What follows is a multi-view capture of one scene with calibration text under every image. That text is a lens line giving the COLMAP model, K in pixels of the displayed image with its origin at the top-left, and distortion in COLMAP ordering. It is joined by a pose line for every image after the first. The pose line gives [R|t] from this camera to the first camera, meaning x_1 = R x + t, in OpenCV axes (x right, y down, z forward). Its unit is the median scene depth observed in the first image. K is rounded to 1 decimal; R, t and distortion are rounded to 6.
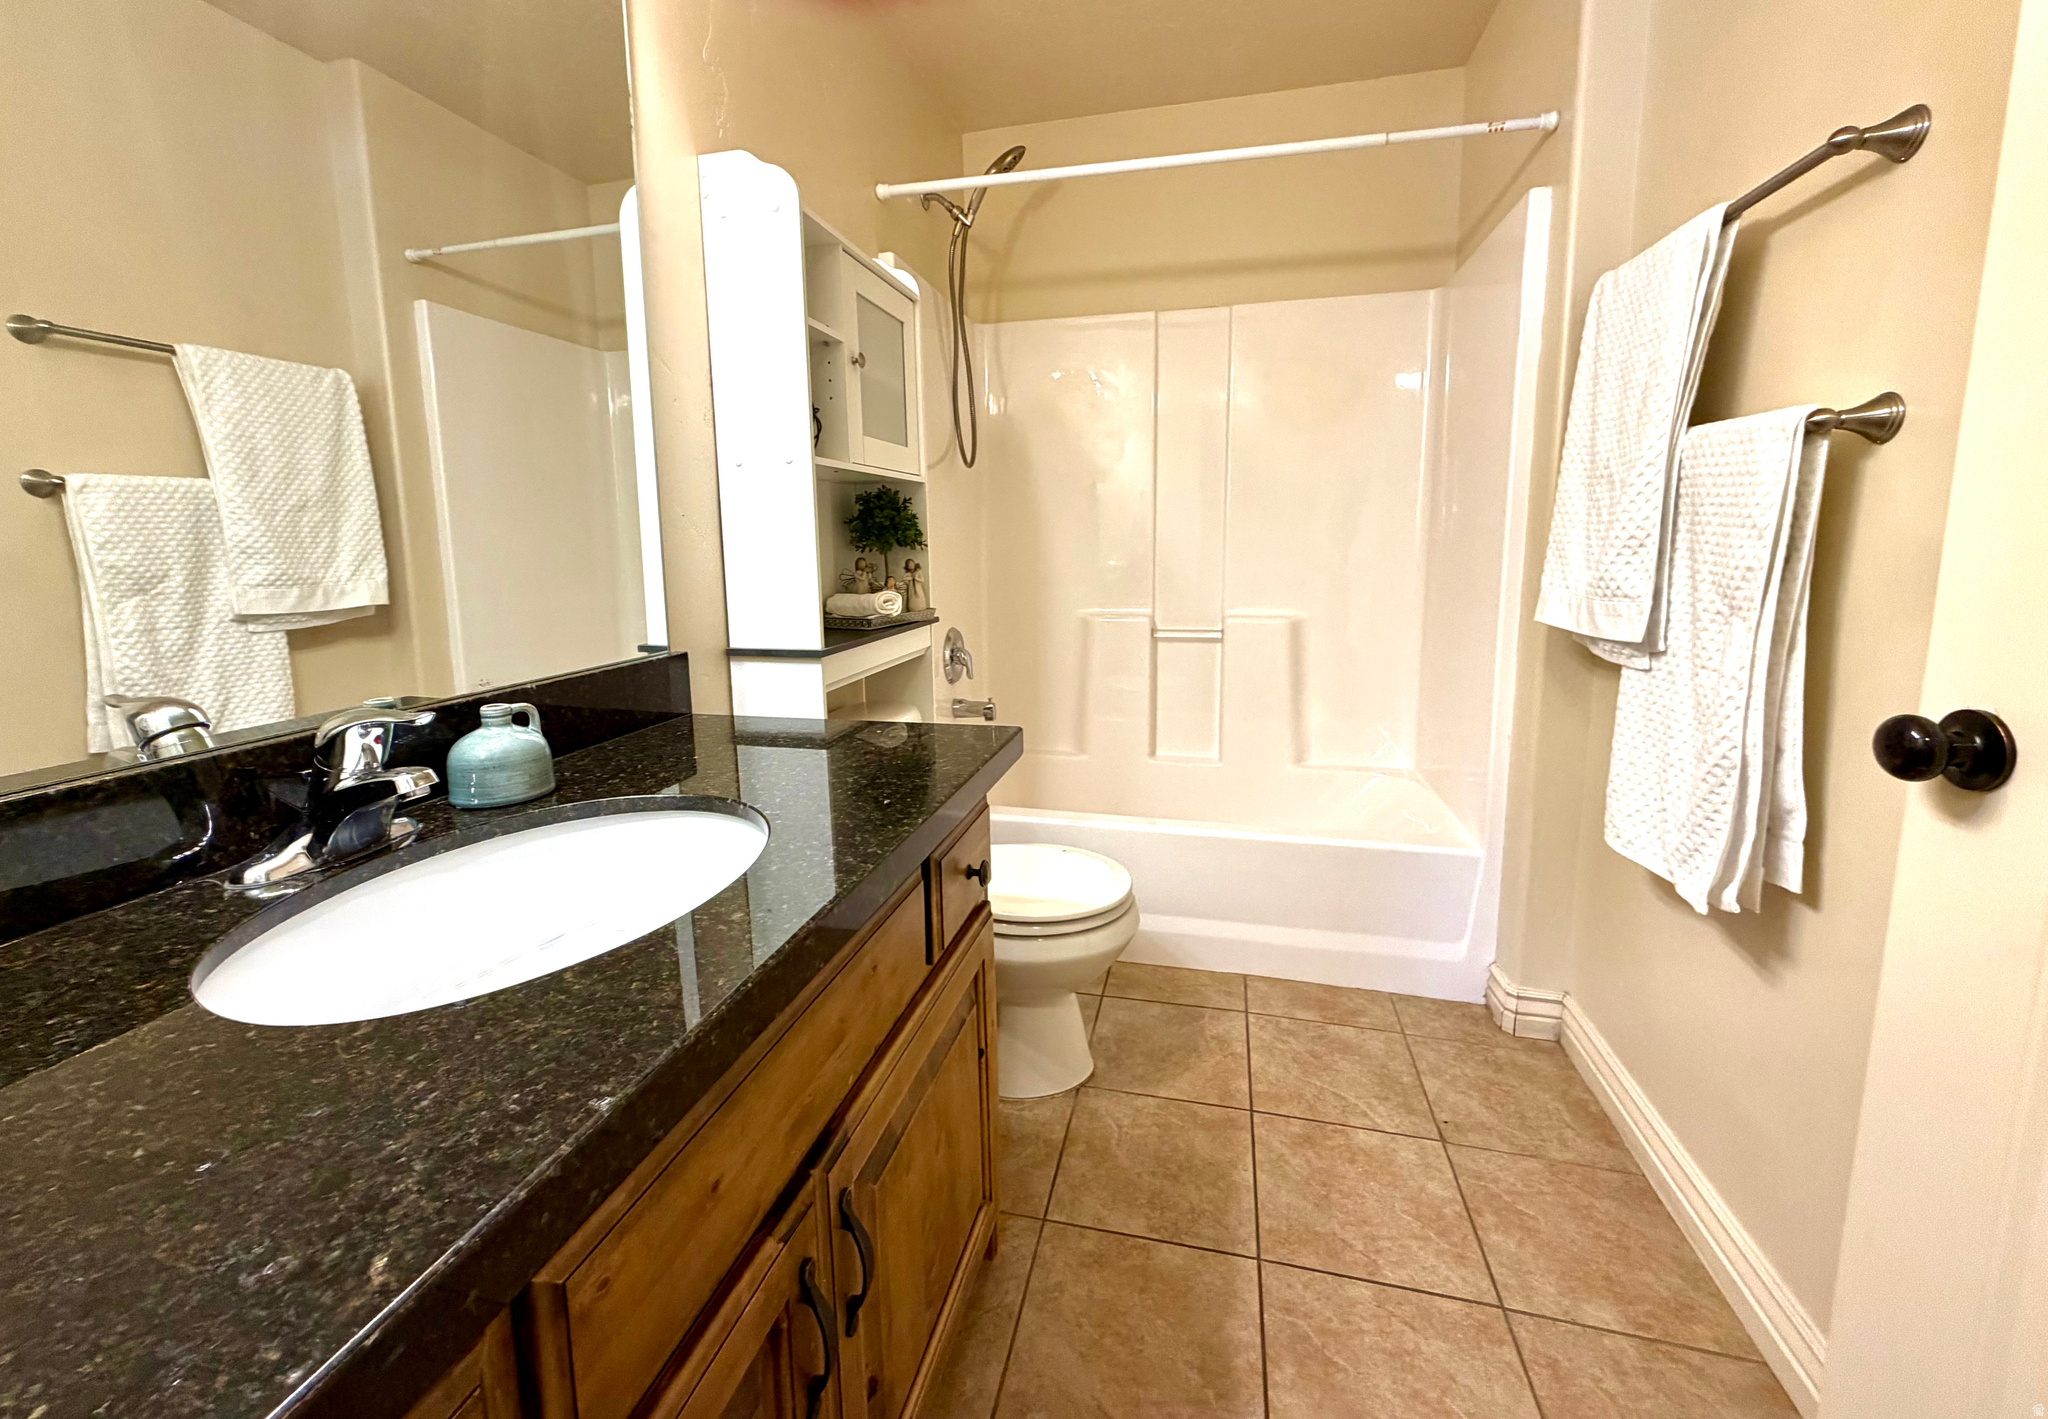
lens RADIAL K [[831.4, 0, 1032.2], [0, 831.4, 704.4], [0, 0, 1]] dist [-0.002639, -0.000014]
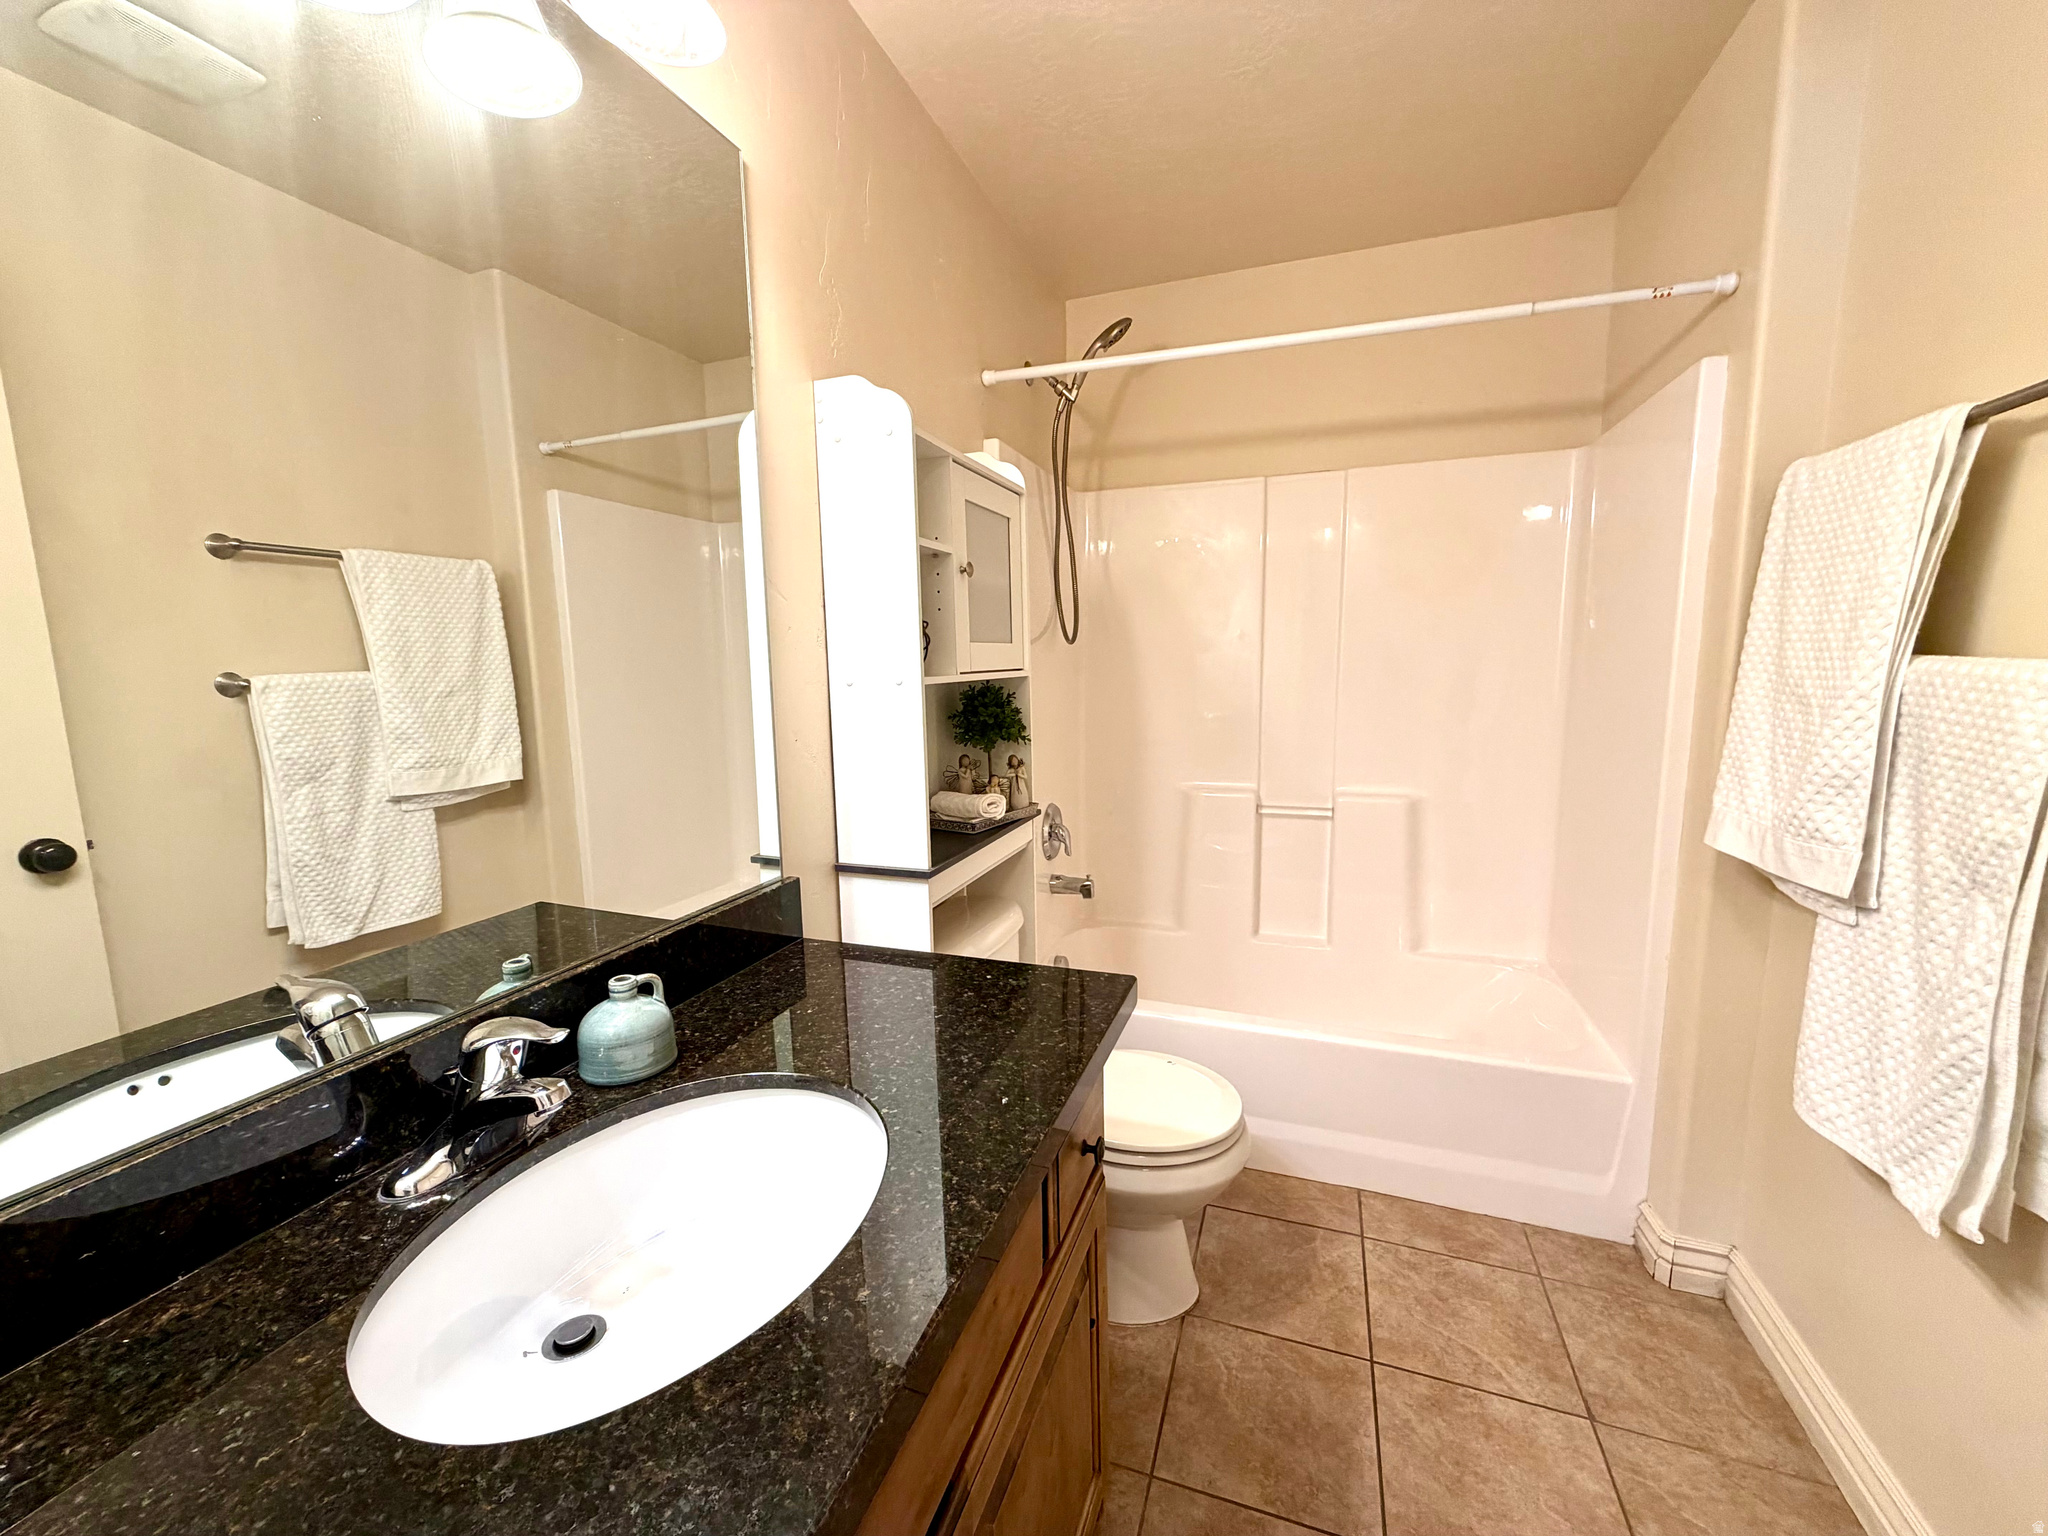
lens RADIAL K [[814.6, 0, 1017.2], [0, 814.6, 774.9], [0, 0, 1]] dist [-0.002124, 0.000344]
pose [[0.993965, 0.010441, -0.109204, -0.039458], [-0.010427, 0.999945, 0.000703, -0.164572], [0.109205, 0.000439, 0.994019, 0.040911]]
